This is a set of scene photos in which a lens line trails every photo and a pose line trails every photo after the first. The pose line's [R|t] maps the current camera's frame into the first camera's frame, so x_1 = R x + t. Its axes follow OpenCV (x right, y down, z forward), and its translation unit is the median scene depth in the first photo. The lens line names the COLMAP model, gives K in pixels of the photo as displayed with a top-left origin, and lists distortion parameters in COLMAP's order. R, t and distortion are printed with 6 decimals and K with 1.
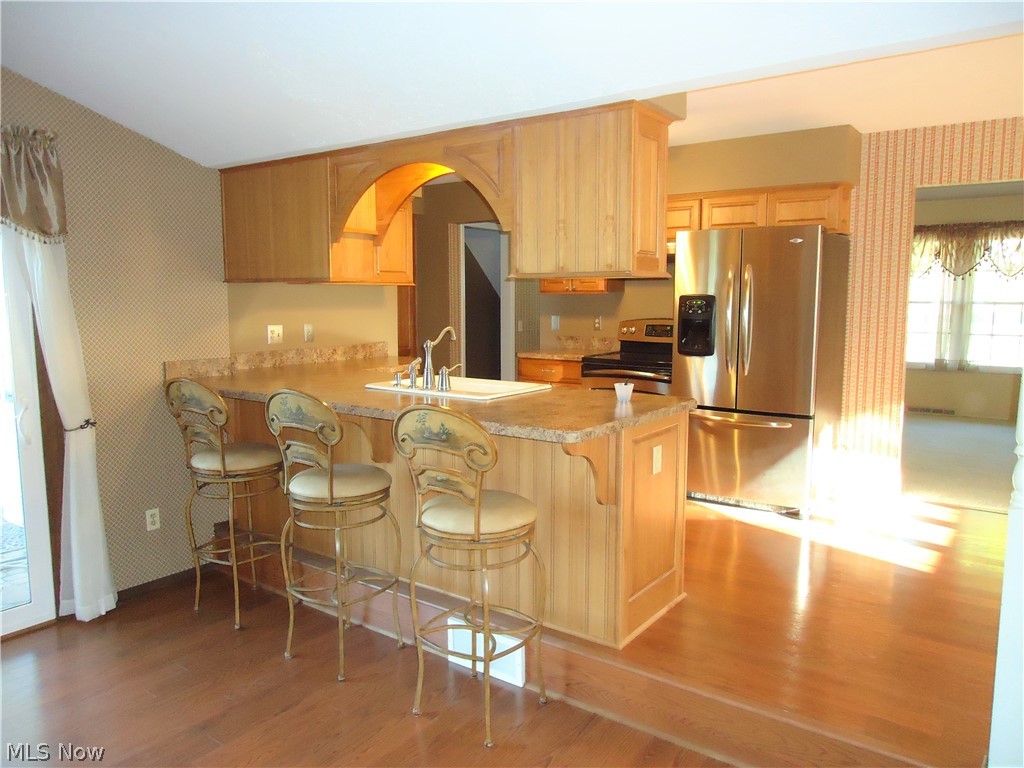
lens RADIAL K [[745.2, 0, 511.3], [0, 745.2, 383.2], [0, 0, 1]] dist [0.004515, -0.005896]
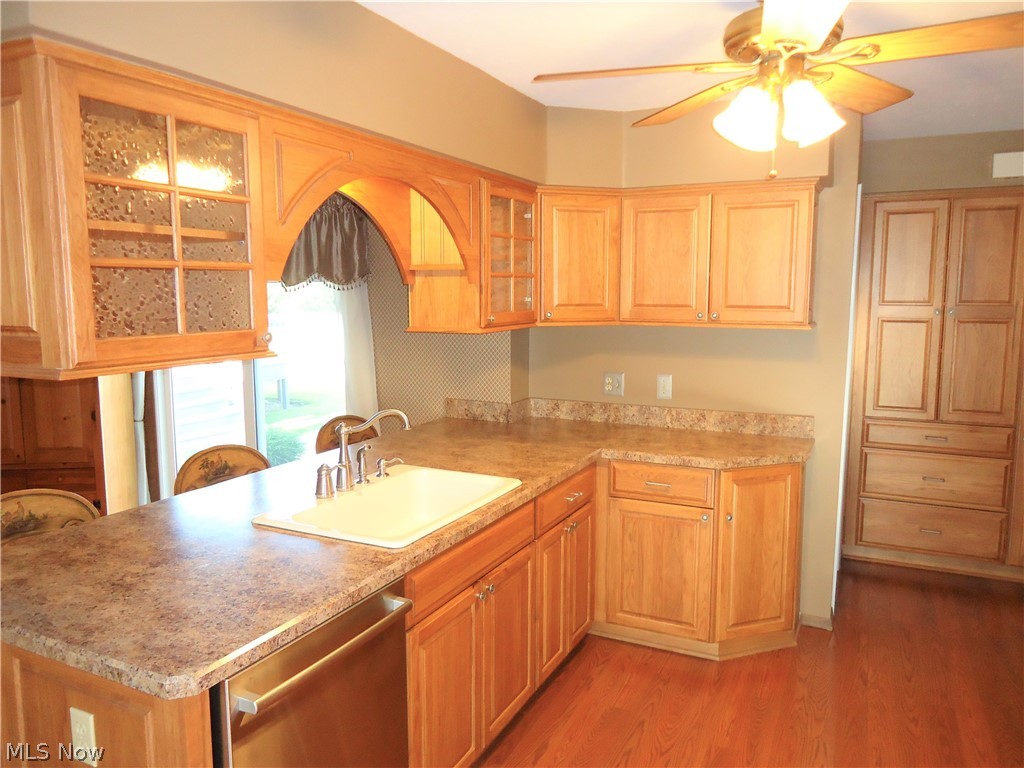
lens RADIAL K [[745.2, 0, 512.1], [0, 745.2, 381.0], [0, 0, 1]] dist [0.004515, -0.005896]
pose [[0.164740, 0.121676, -0.978803, 0.455459], [-0.112823, 0.988173, 0.103852, -0.140697], [0.979863, 0.093323, 0.176520, 0.761484]]
